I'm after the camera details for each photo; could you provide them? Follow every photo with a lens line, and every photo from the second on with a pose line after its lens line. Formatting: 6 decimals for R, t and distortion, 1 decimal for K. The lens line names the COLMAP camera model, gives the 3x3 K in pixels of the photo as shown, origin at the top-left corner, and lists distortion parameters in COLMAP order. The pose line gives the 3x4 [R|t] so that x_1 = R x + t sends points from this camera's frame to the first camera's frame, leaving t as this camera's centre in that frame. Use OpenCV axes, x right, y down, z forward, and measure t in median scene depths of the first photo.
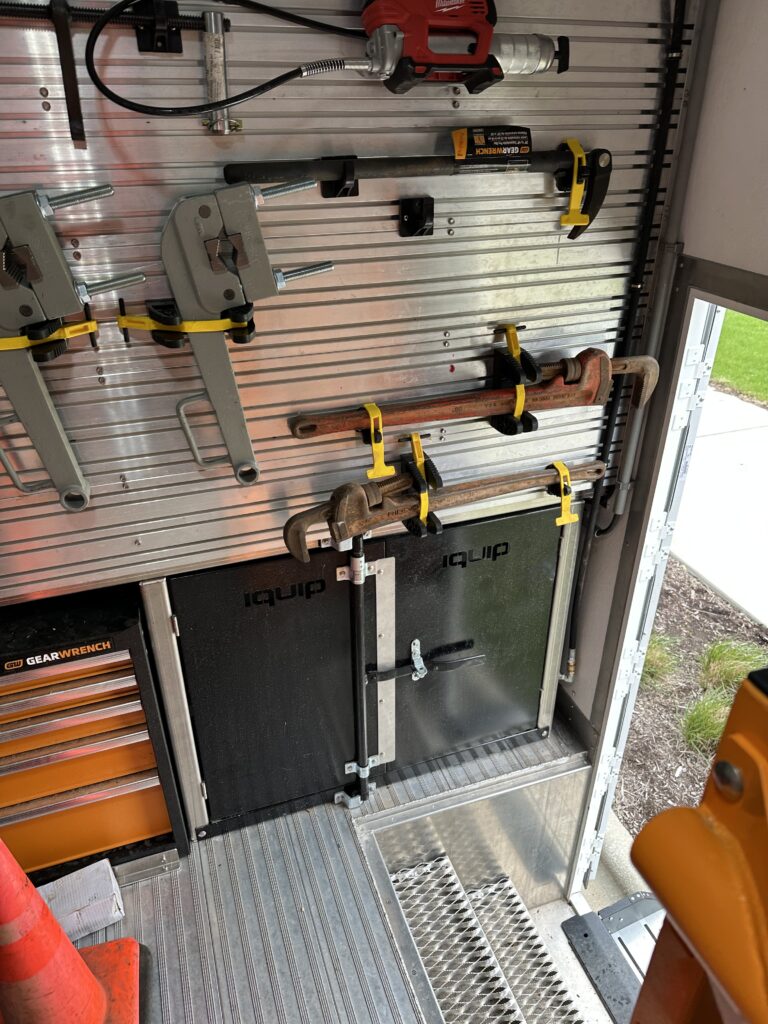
lens RADIAL K [[724.3, 0, 390.5], [0, 724.3, 508.1], [0, 0, 1]] dist [0.071522, -0.090430]
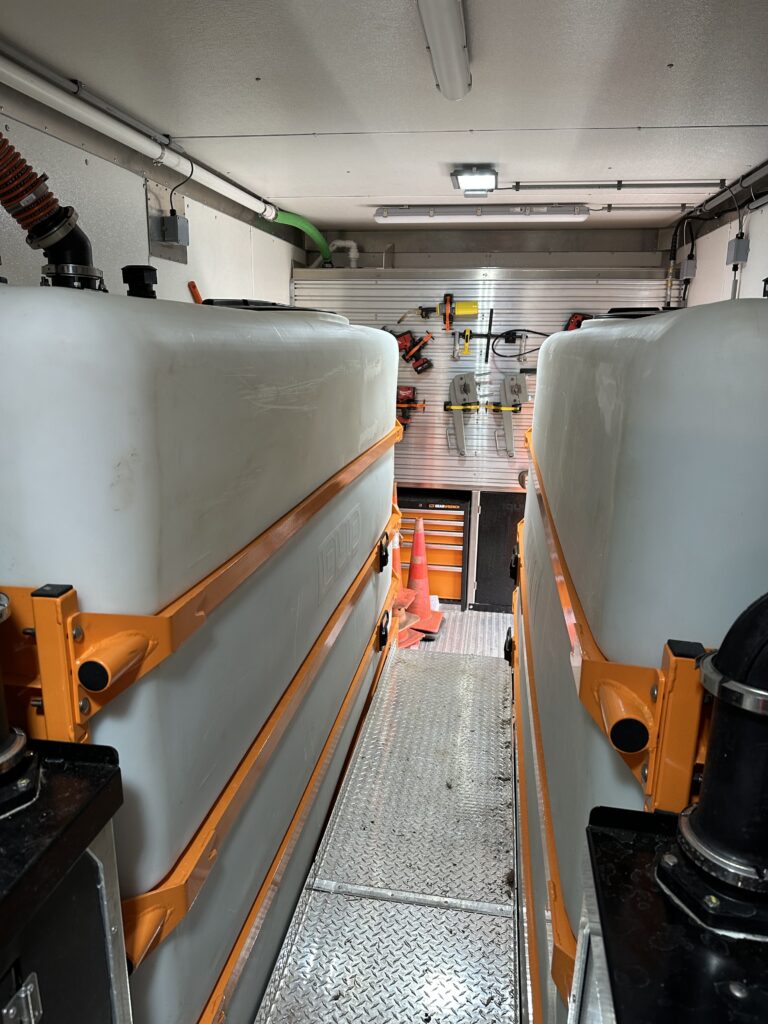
lens RADIAL K [[724.3, 0, 383.7], [0, 724.3, 514.8], [0, 0, 1]] dist [0.071522, -0.090430]
pose [[0.871728, 0.134011, -0.471308, 0.991313], [-0.258382, 0.942992, -0.209773, 1.172368], [0.416328, 0.304643, 0.856659, -2.207872]]
